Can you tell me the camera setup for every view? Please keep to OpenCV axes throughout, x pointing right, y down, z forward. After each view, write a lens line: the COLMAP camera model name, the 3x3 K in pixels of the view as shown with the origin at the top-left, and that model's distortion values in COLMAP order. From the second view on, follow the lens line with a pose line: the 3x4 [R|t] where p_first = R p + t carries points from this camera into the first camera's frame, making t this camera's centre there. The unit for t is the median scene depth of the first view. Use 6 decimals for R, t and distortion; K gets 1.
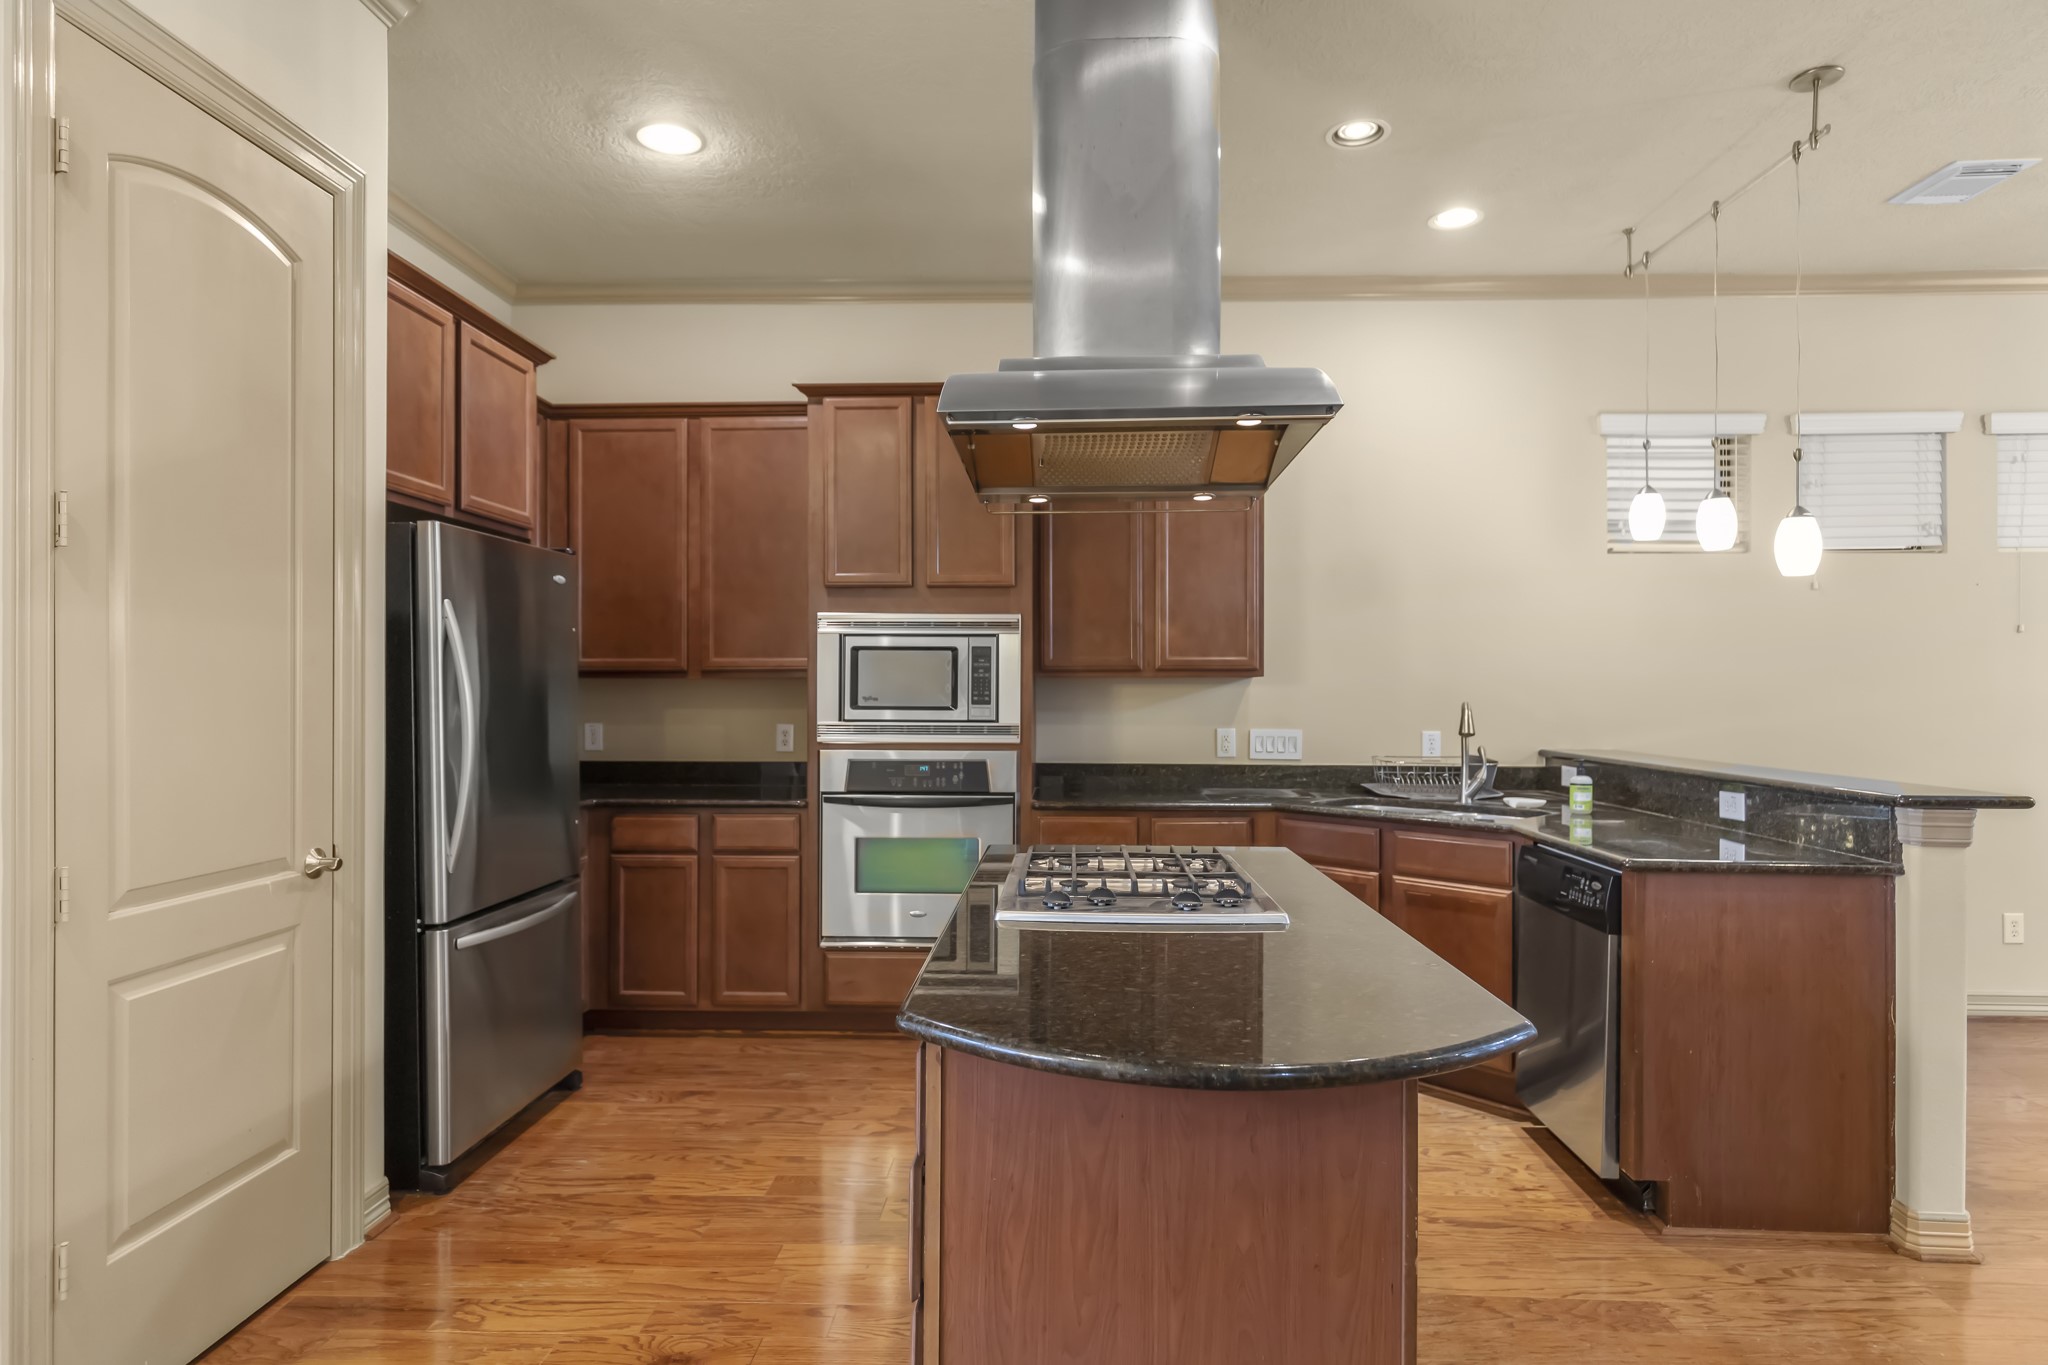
lens RADIAL K [[1137.1, 0, 1032.0], [0, 1137.1, 690.8], [0, 0, 1]] dist [0.006711, -0.000835]
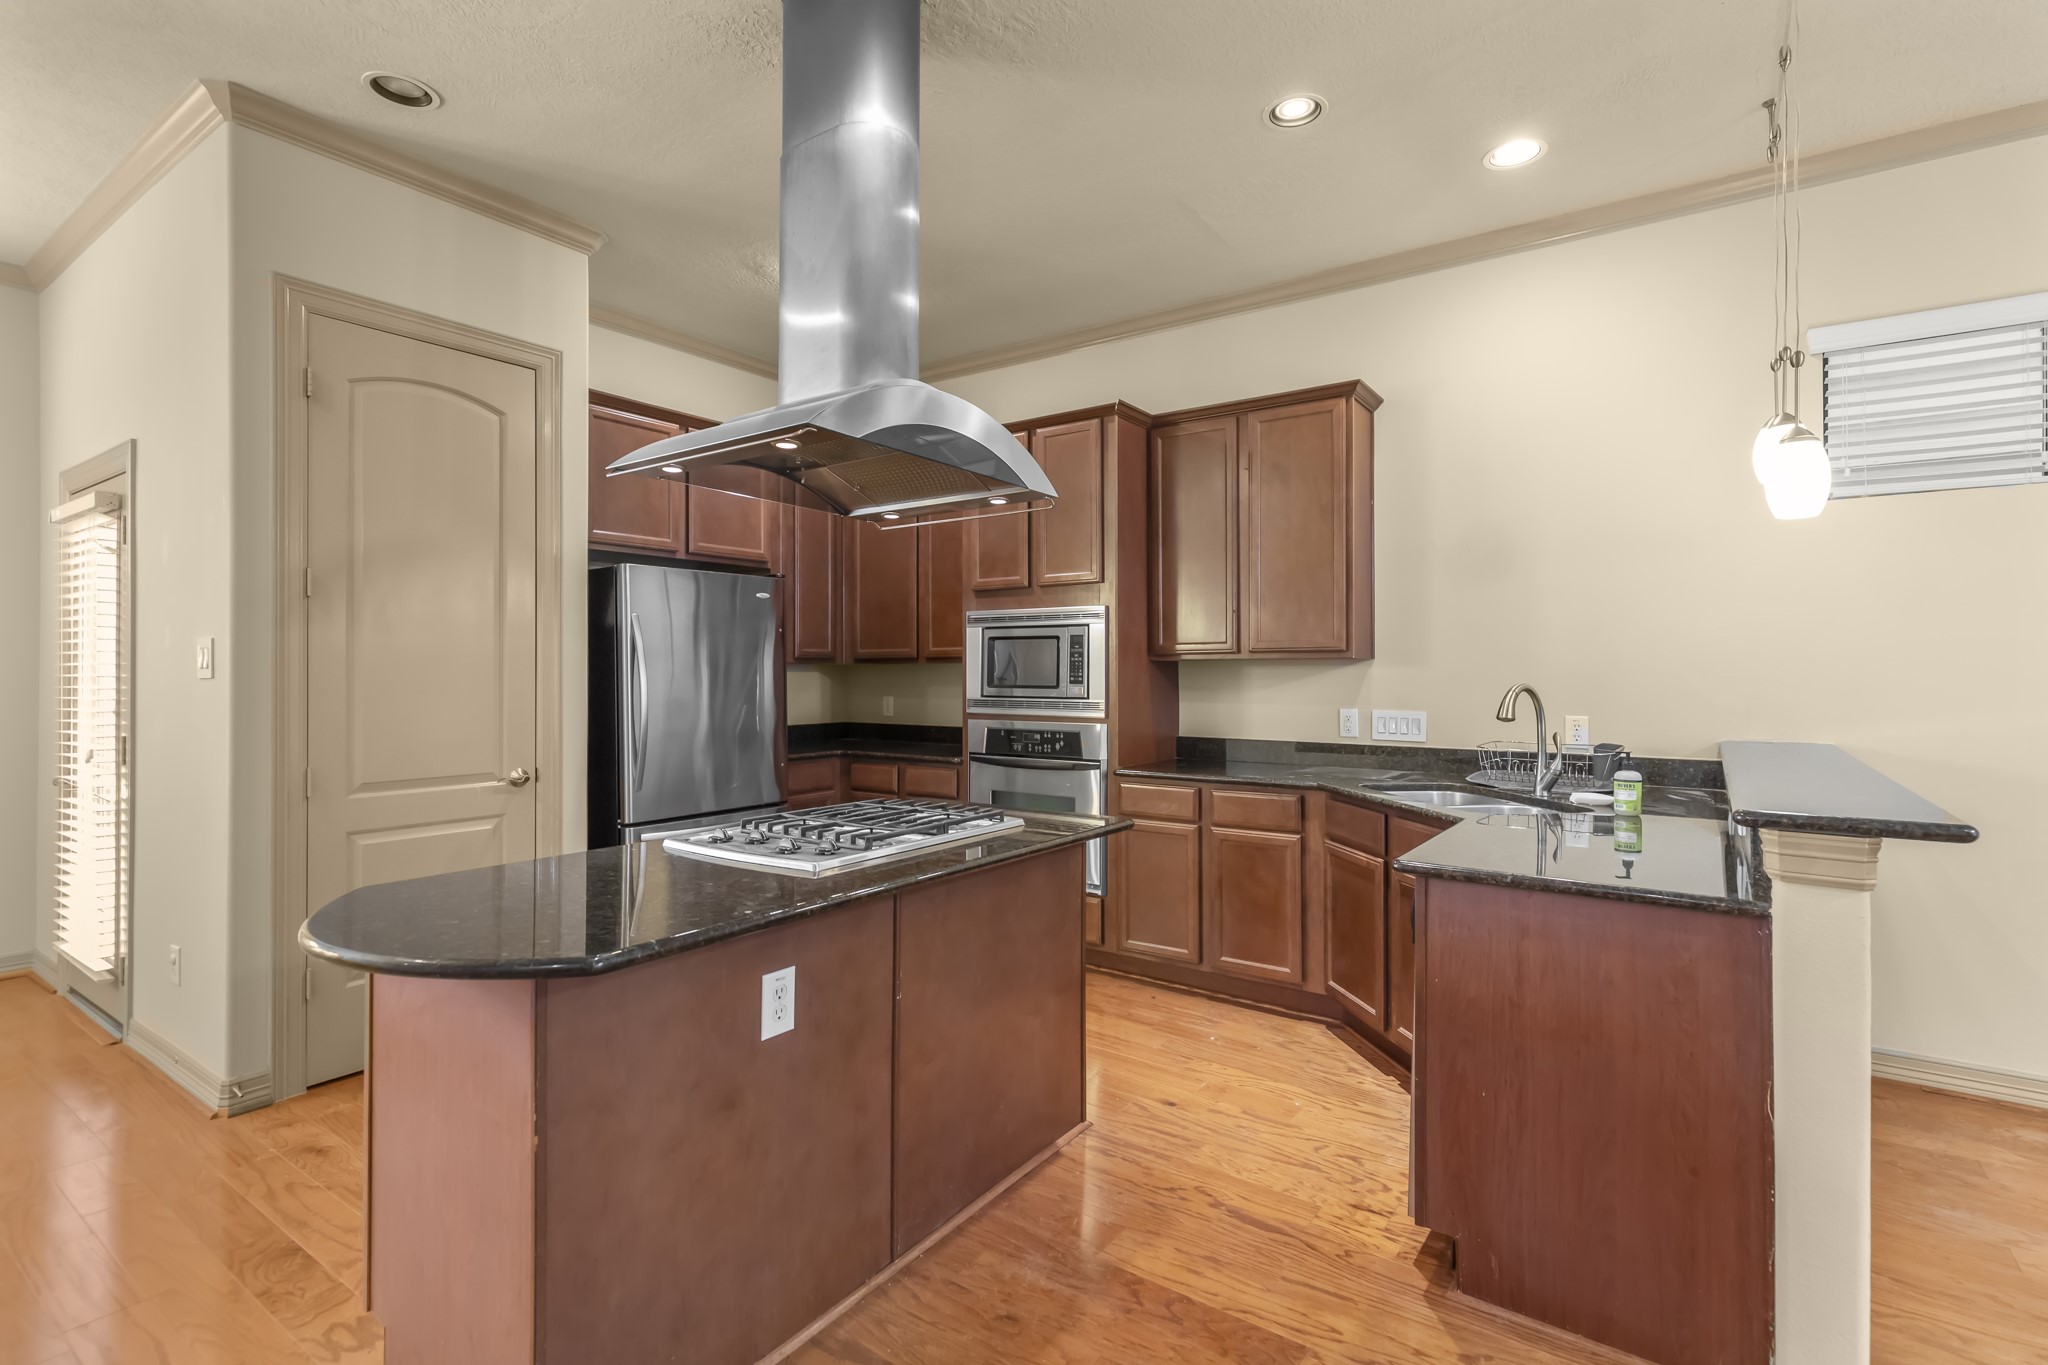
lens RADIAL K [[953.0, 0, 1032.4], [0, 953.0, 672.9], [0, 0, 1]] dist [0.005482, 0.000157]
pose [[0.842292, -0.002245, -0.539016, 0.450908], [0.001807, 0.999997, -0.001341, 0.001688], [0.539018, 0.000156, 0.842294, 0.144812]]
